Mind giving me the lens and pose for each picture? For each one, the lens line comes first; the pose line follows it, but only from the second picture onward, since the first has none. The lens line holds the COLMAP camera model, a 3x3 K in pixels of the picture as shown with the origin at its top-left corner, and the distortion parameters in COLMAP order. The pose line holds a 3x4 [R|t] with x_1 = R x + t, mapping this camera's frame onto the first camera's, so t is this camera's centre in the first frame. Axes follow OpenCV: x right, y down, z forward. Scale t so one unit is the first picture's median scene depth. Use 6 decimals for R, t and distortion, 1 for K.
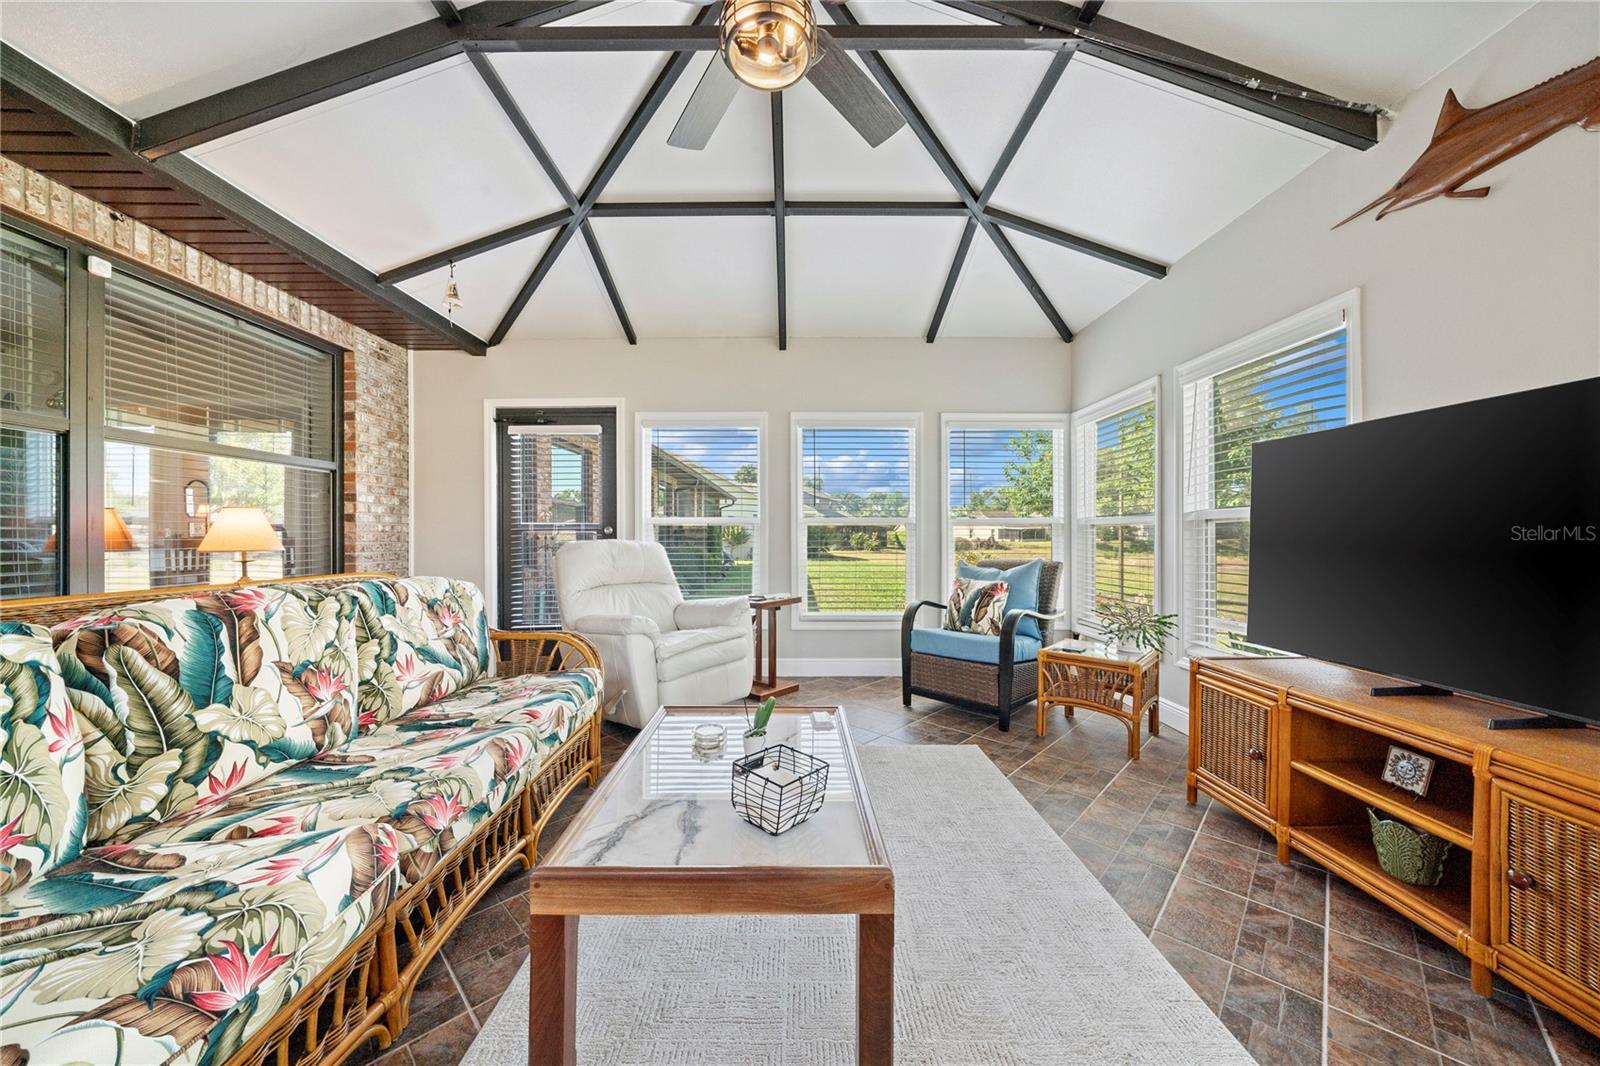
lens RADIAL K [[553.2, 0, 802.2], [0, 553.2, 538.2], [0, 0, 1]] dist [-0.006483, -0.000232]
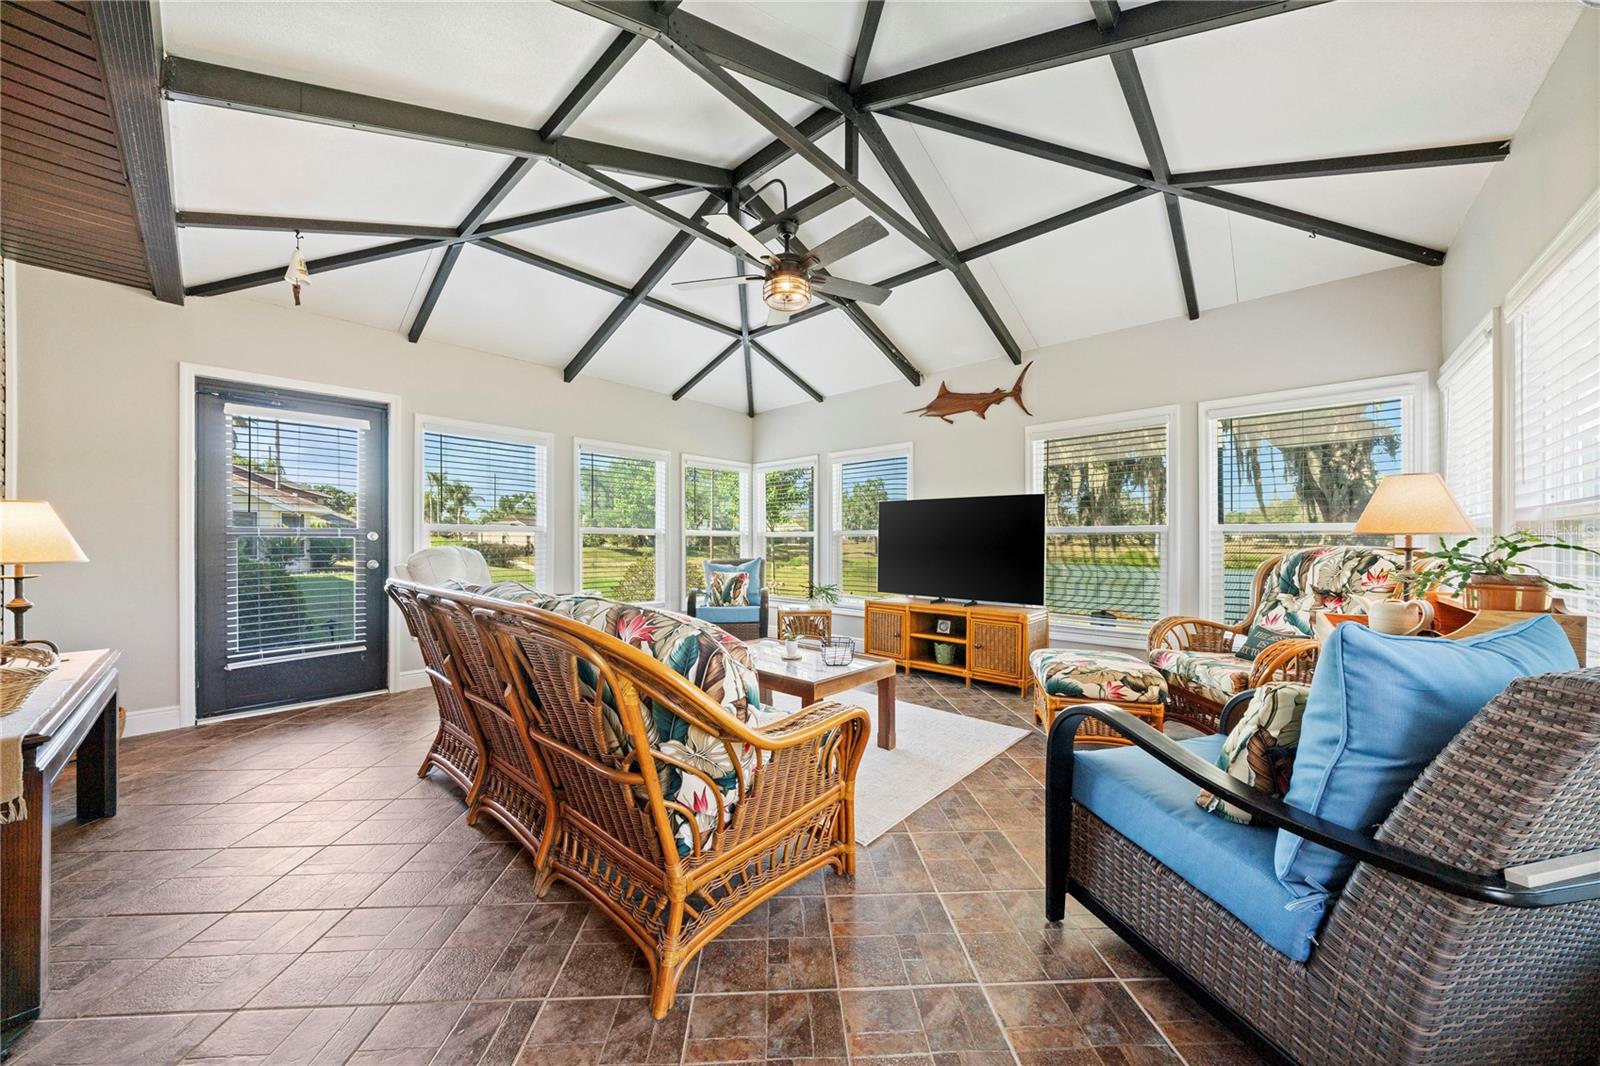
lens RADIAL K [[550.0, 0, 803.3], [0, 550.0, 541.3], [0, 0, 1]] dist [-0.007153, -0.000004]
pose [[0.669999, 0.003464, 0.742354, -0.749675], [0.001968, 0.999977, -0.006442, 0.001535], [-0.742360, 0.005777, 0.669977, -0.182496]]
